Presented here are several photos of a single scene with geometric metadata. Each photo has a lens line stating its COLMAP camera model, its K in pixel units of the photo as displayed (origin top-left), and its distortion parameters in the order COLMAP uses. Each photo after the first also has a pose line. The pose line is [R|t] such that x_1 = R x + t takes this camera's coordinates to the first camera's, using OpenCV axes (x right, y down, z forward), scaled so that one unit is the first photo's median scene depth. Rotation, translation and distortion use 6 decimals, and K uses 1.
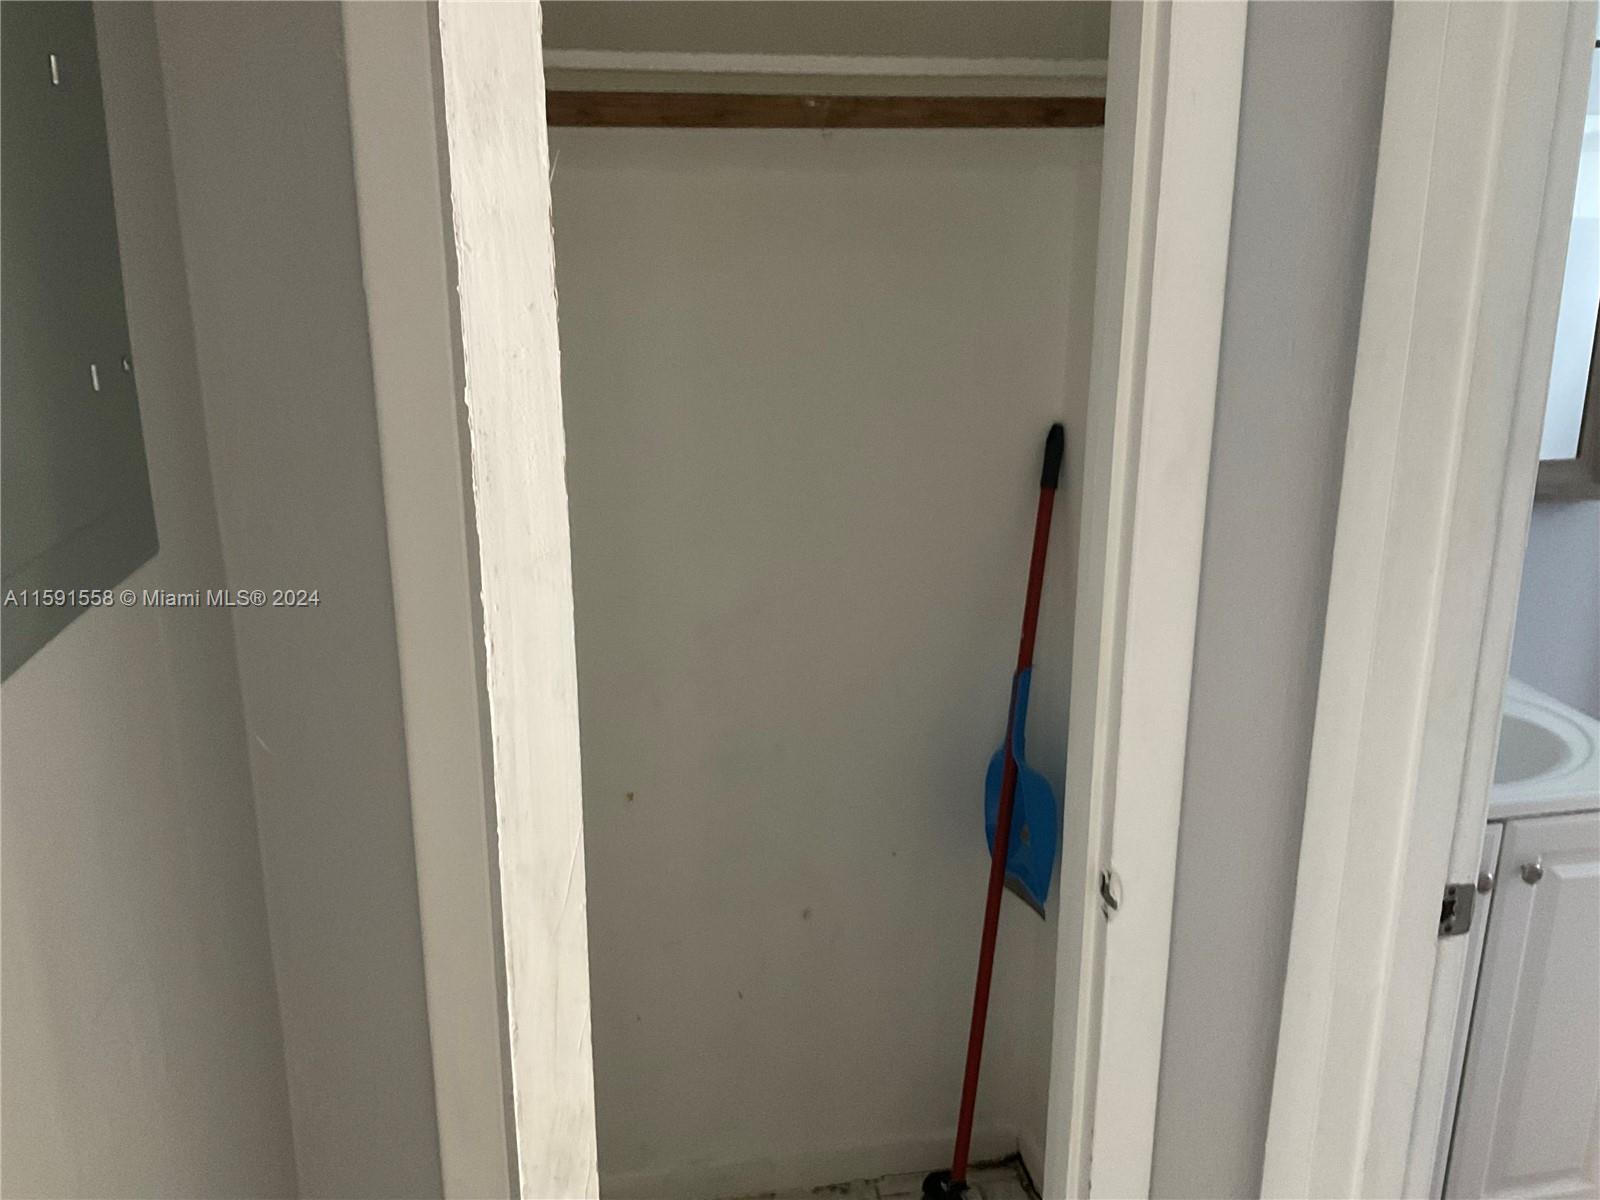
lens RADIAL K [[1320.7, 0, 800.0], [0, 1320.7, 600.0], [0, 0, 1]] dist [0.136578, -0.245256]
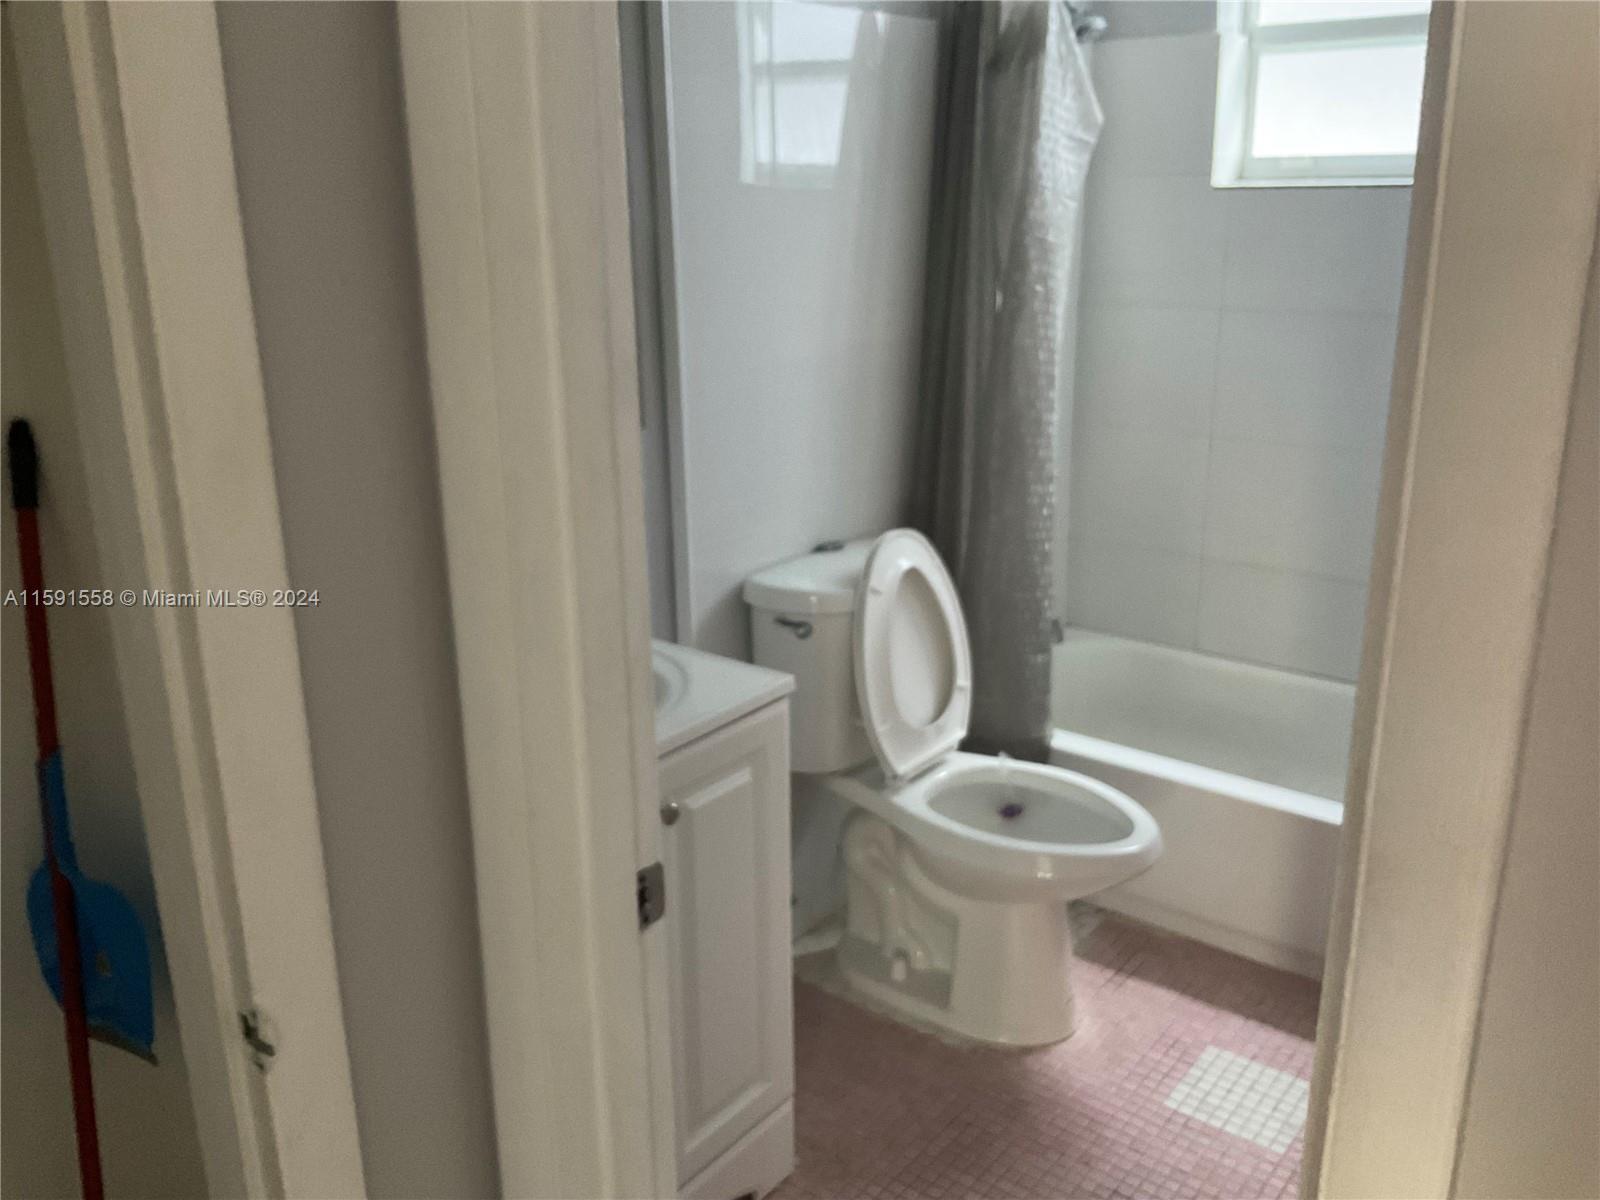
lens RADIAL K [[1320.7, 0, 800.0], [0, 1320.7, 600.0], [0, 0, 1]] dist [0.136578, -0.245256]
pose [[0.744859, -0.201858, 0.635955, 0.031108], [0.190433, 0.977809, 0.087322, -0.023345], [-0.639469, 0.056065, 0.766770, 0.227936]]
